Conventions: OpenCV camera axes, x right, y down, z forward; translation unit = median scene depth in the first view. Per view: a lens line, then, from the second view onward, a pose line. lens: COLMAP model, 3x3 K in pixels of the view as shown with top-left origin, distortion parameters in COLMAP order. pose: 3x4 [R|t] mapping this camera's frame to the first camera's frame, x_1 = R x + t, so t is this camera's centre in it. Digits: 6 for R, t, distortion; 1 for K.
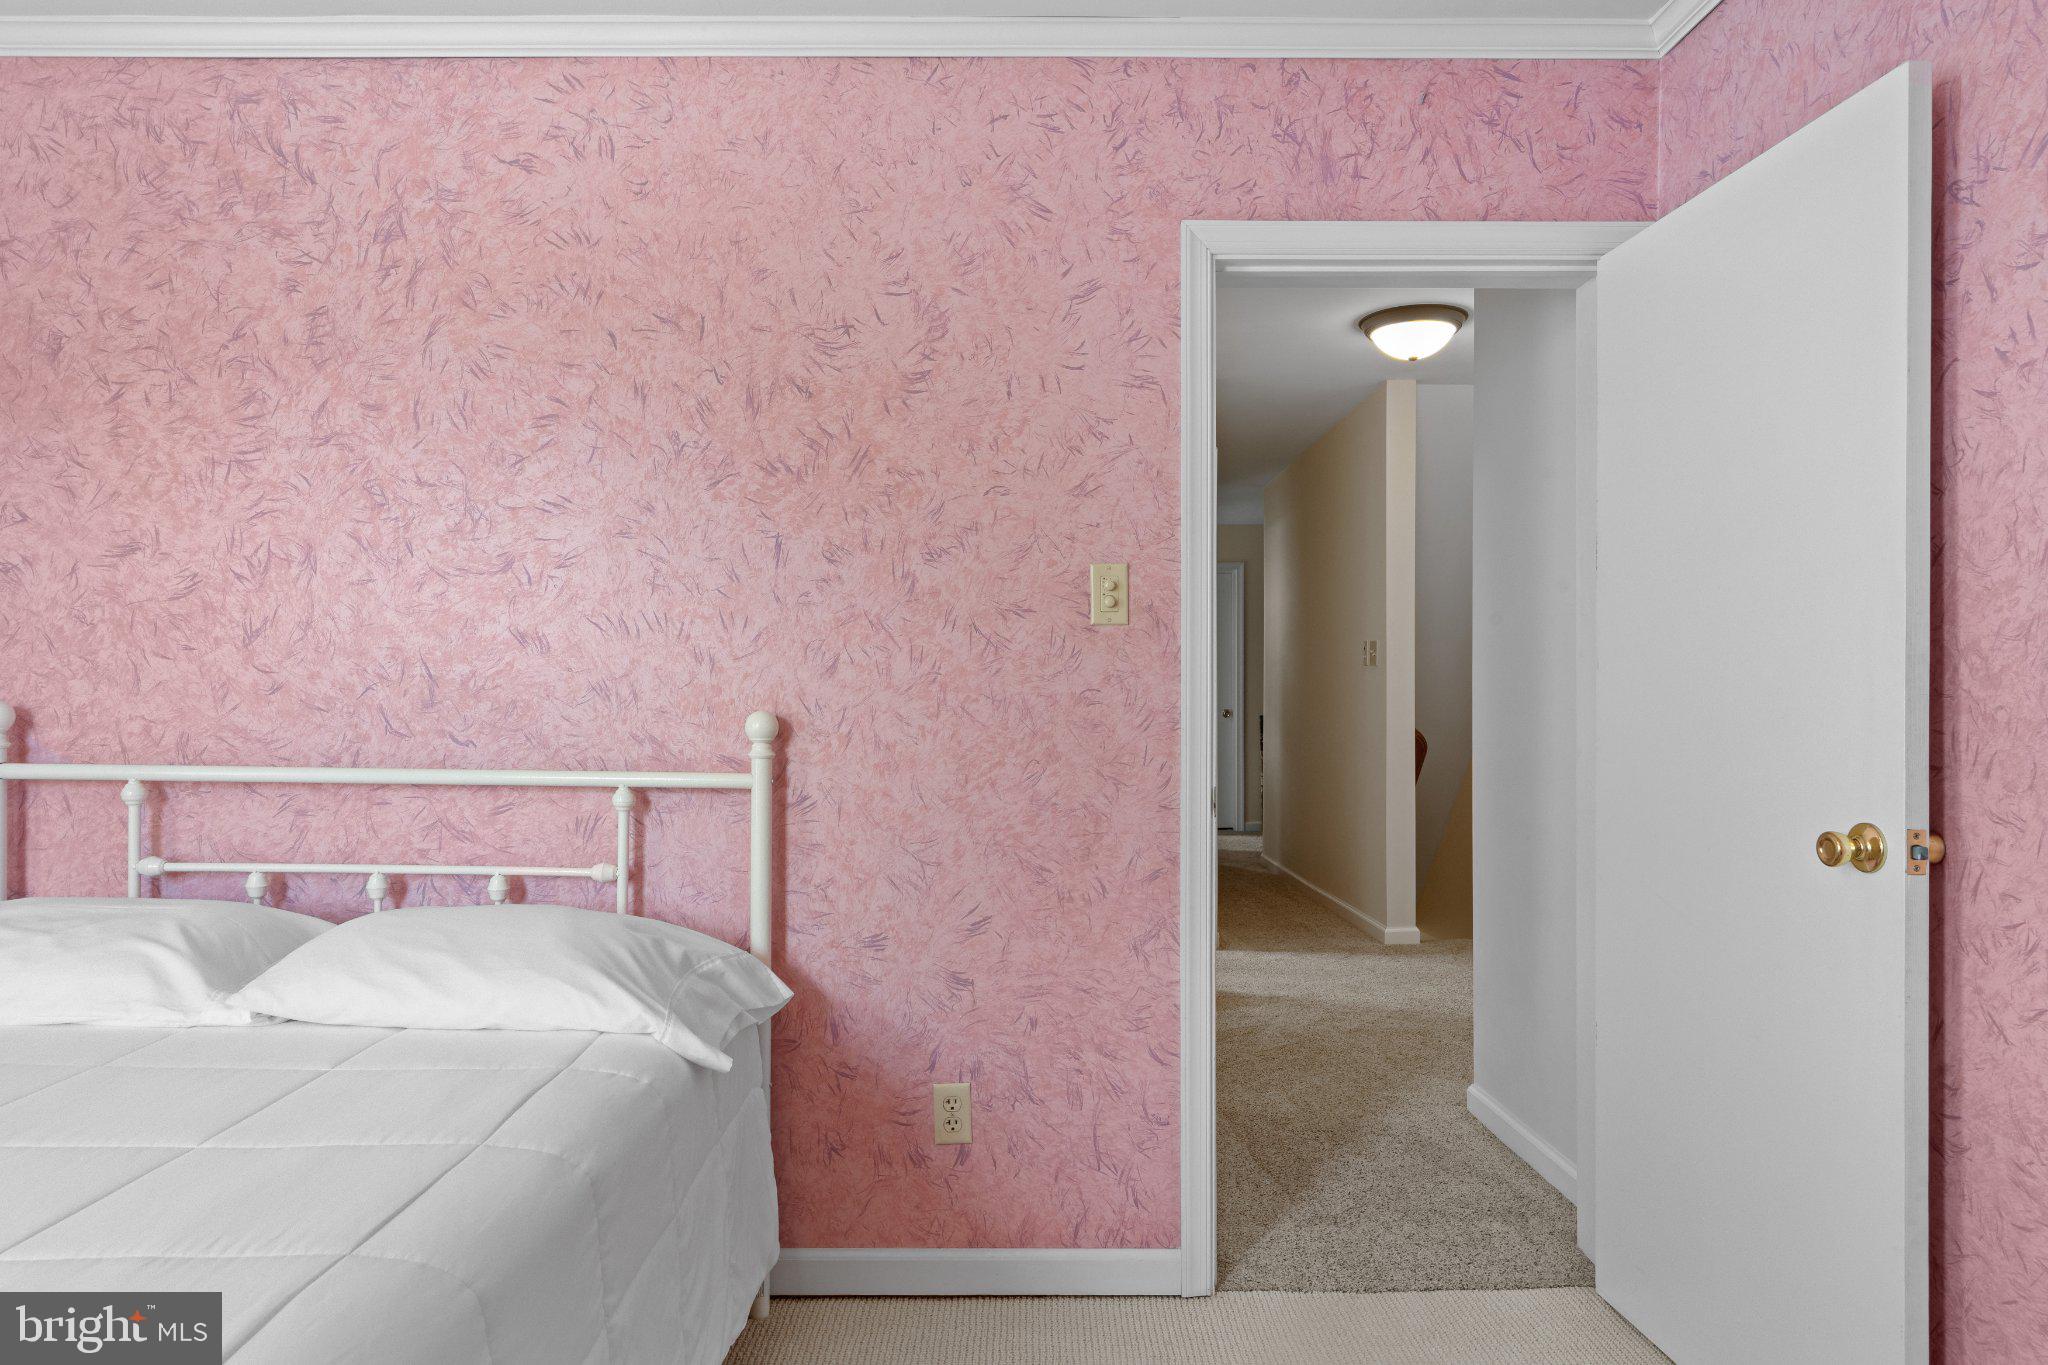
lens RADIAL K [[1276.8, 0, 1023.6], [0, 1276.8, 698.1], [0, 0, 1]] dist [0.002512, 0.000245]
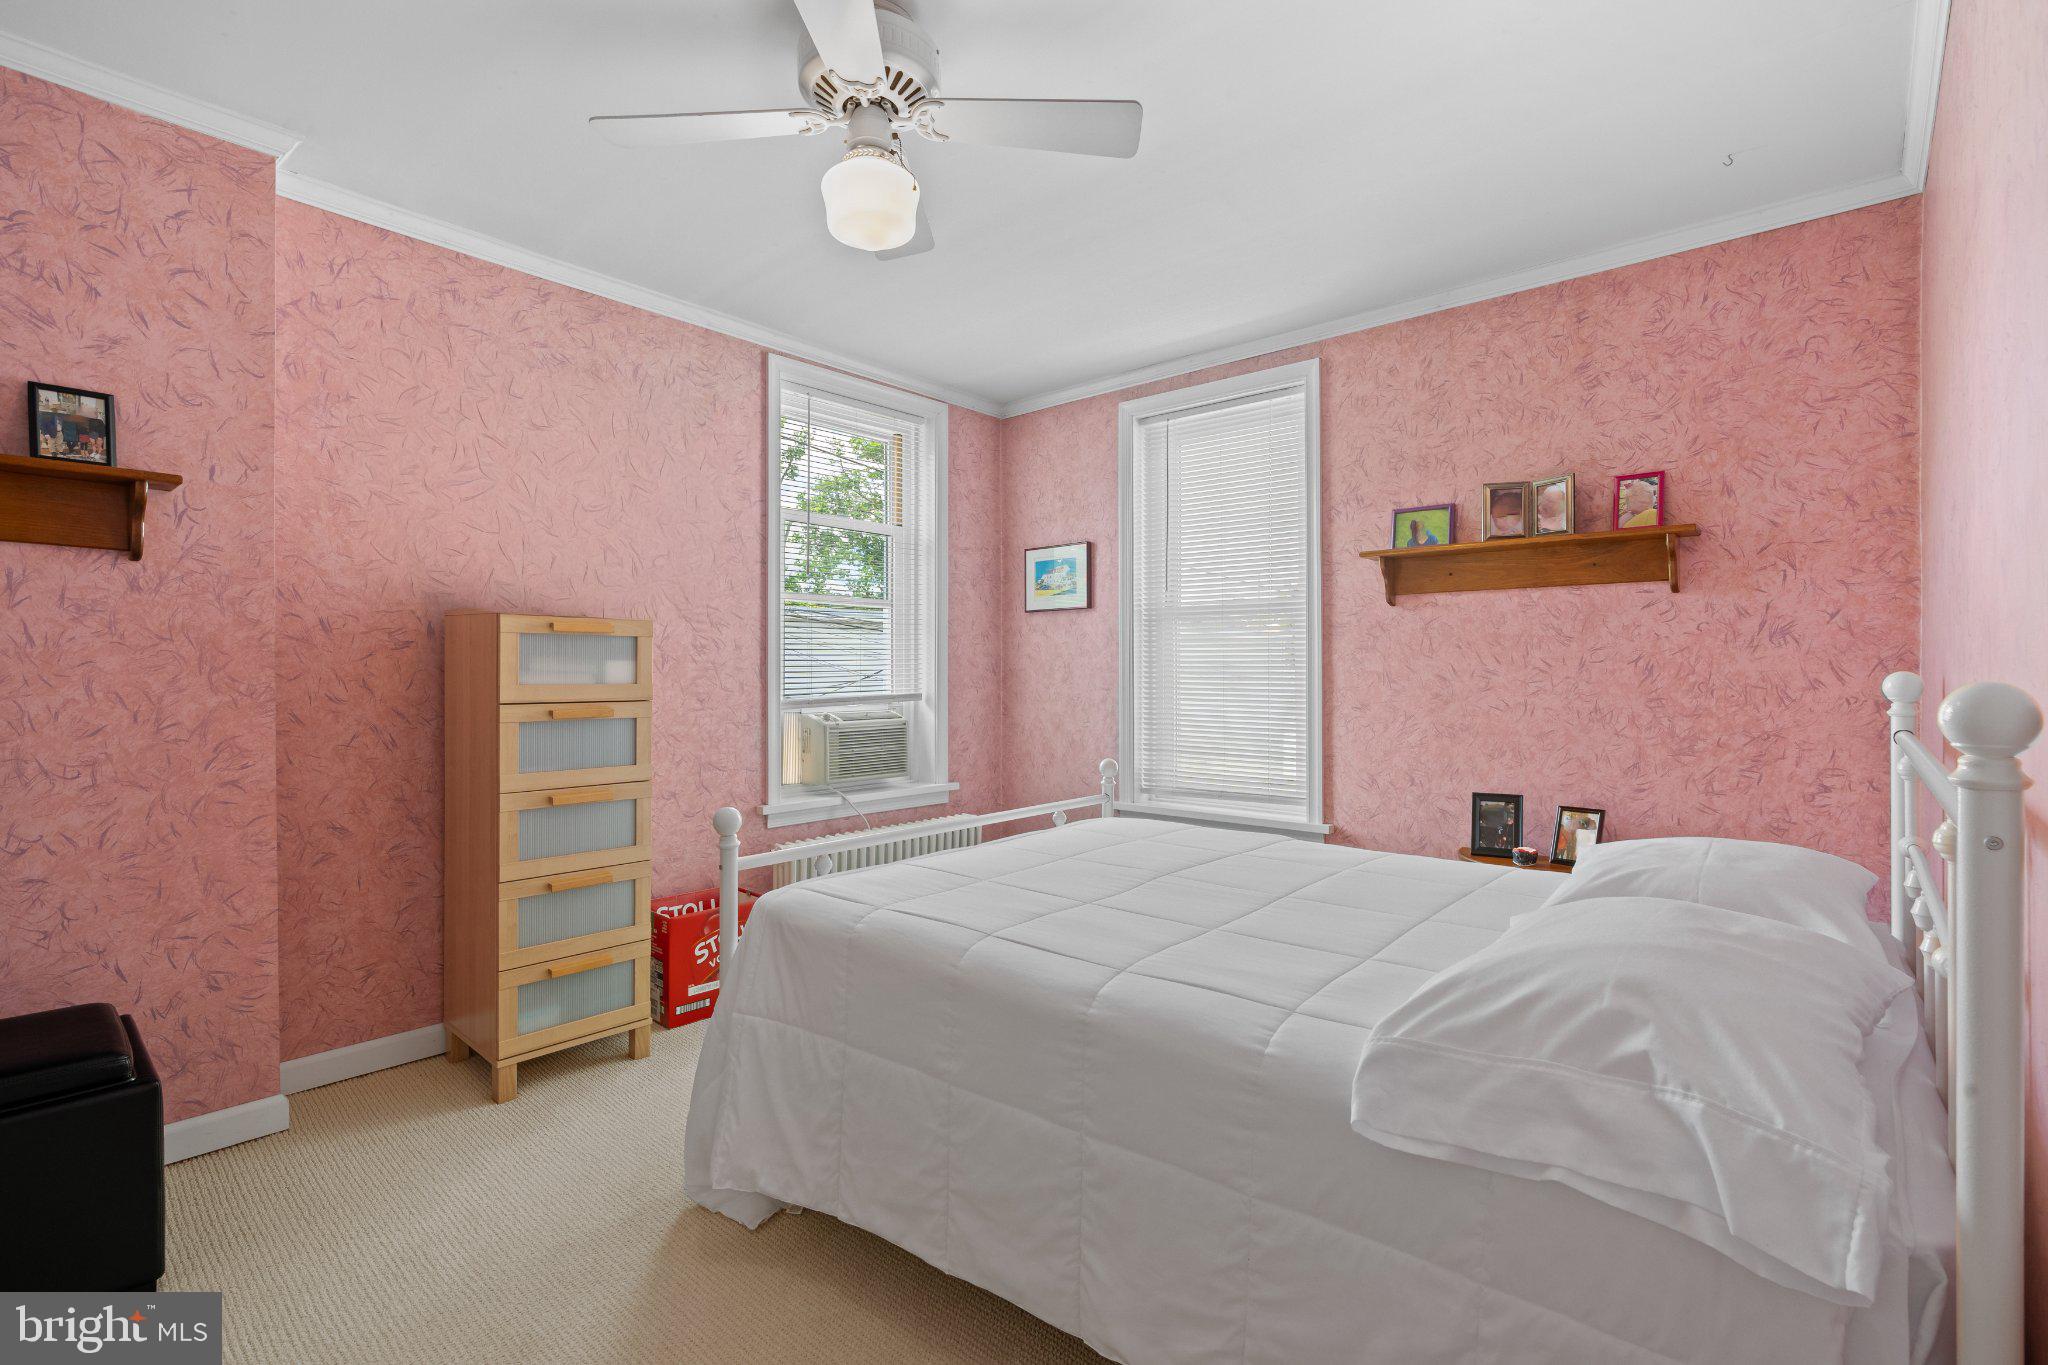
lens RADIAL K [[923.9, 0, 1016.2], [0, 923.9, 673.9], [0, 0, 1]] dist [-0.010600, 0.004206]
pose [[-0.669622, -0.003993, -0.742691, 0.259485], [-0.003727, 0.999991, -0.002016, 0.007231], [0.742693, 0.001418, -0.669631, 0.942659]]
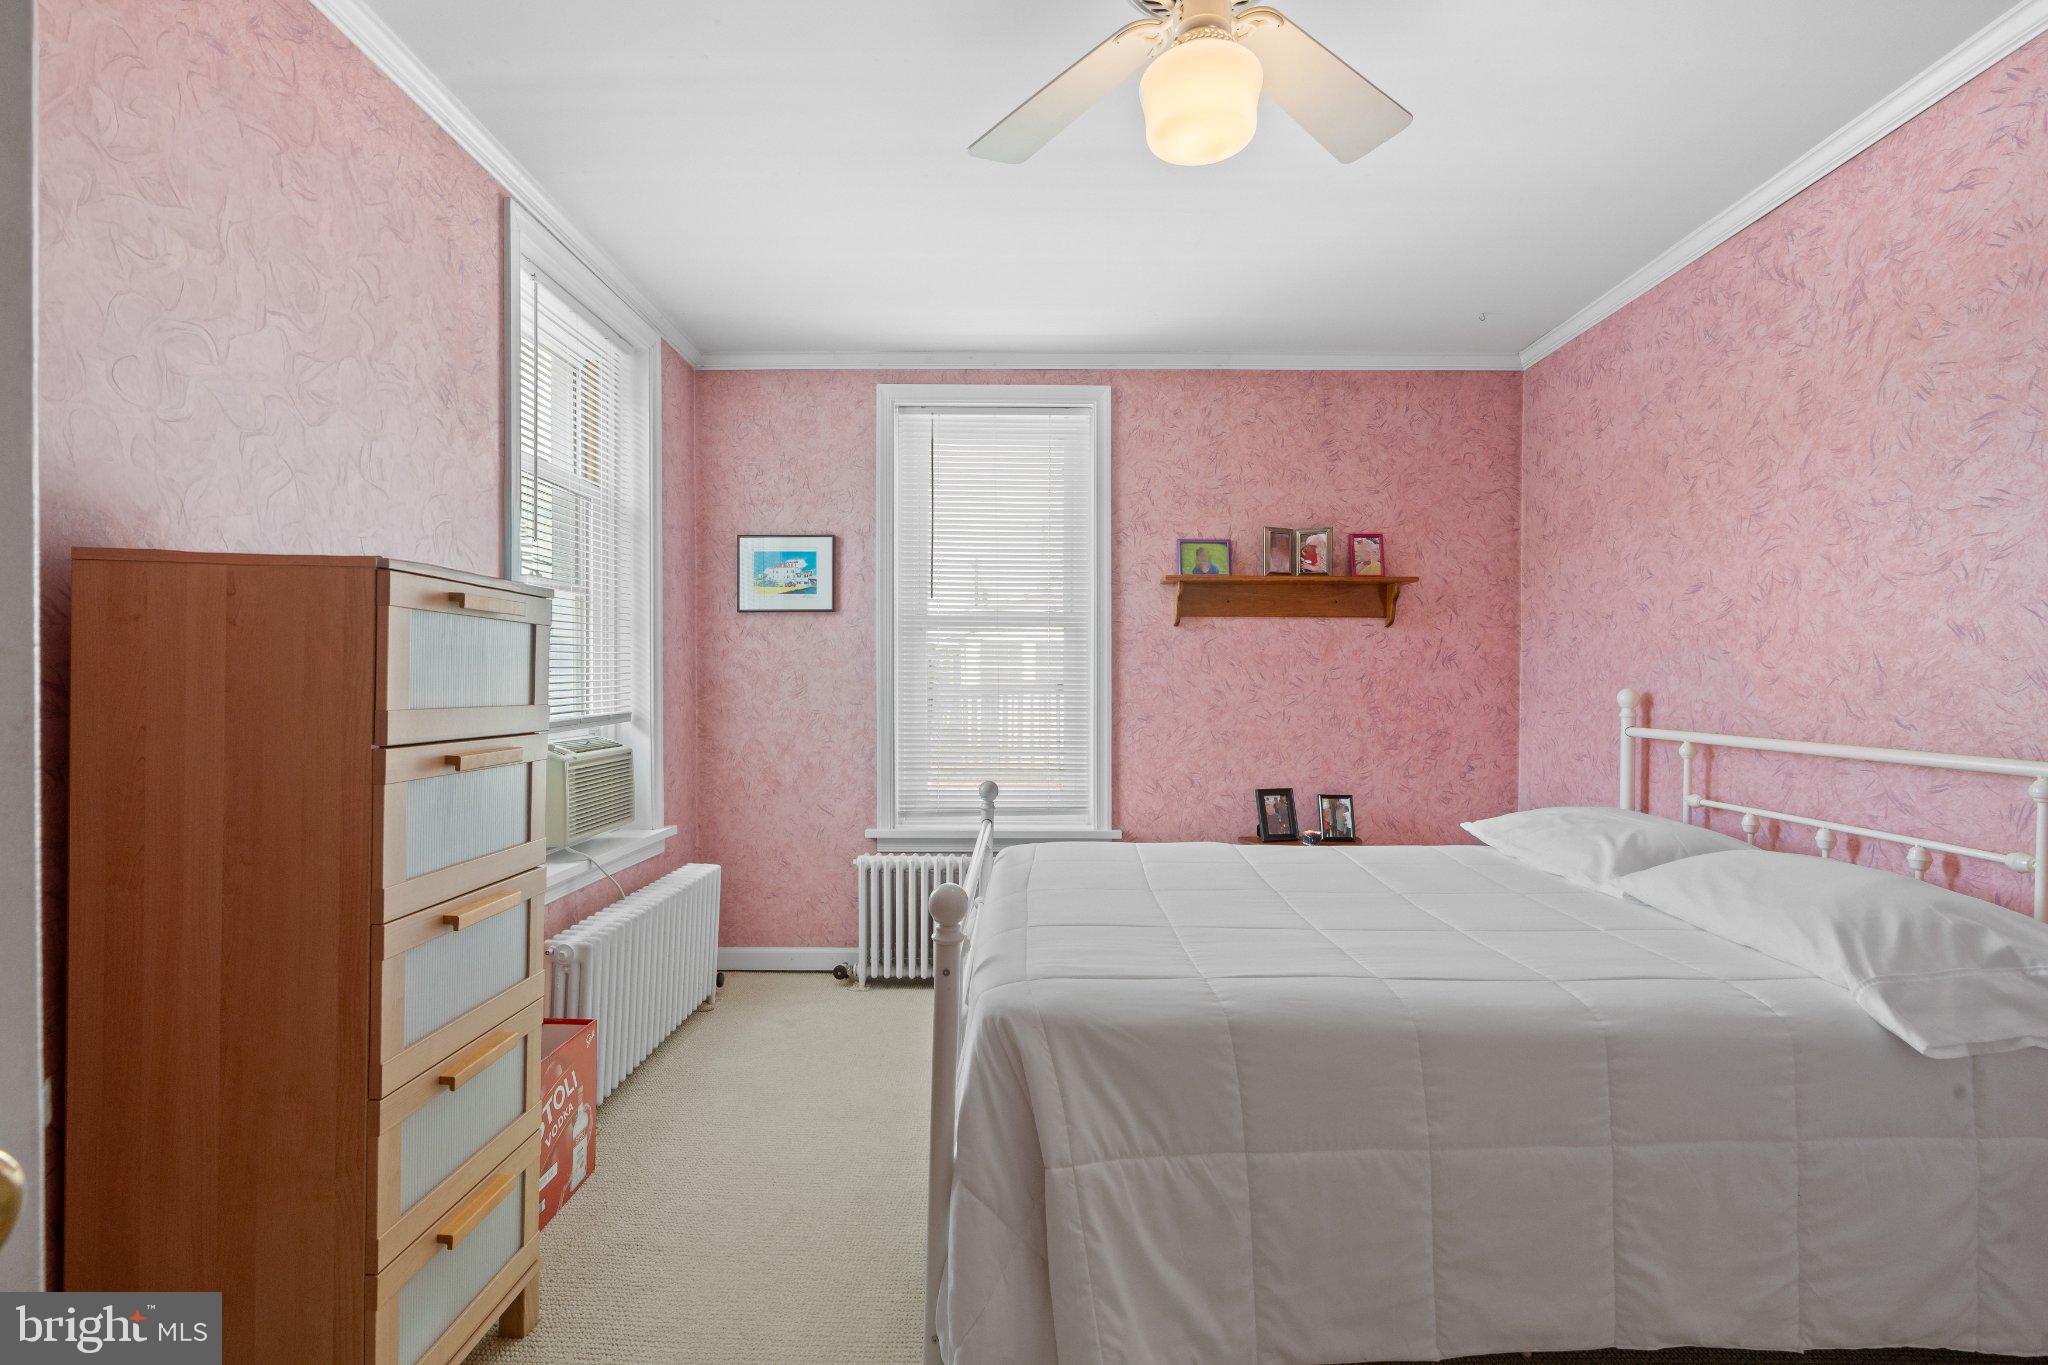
lens RADIAL K [[923.9, 0, 1017.9], [0, 923.9, 695.5], [0, 0, 1]] dist [-0.010600, 0.004206]
pose [[-0.019672, 0.007003, -0.999782, 0.388568], [-0.005023, 0.999962, 0.007103, 0.005809], [0.999794, 0.005161, -0.019636, 0.229760]]
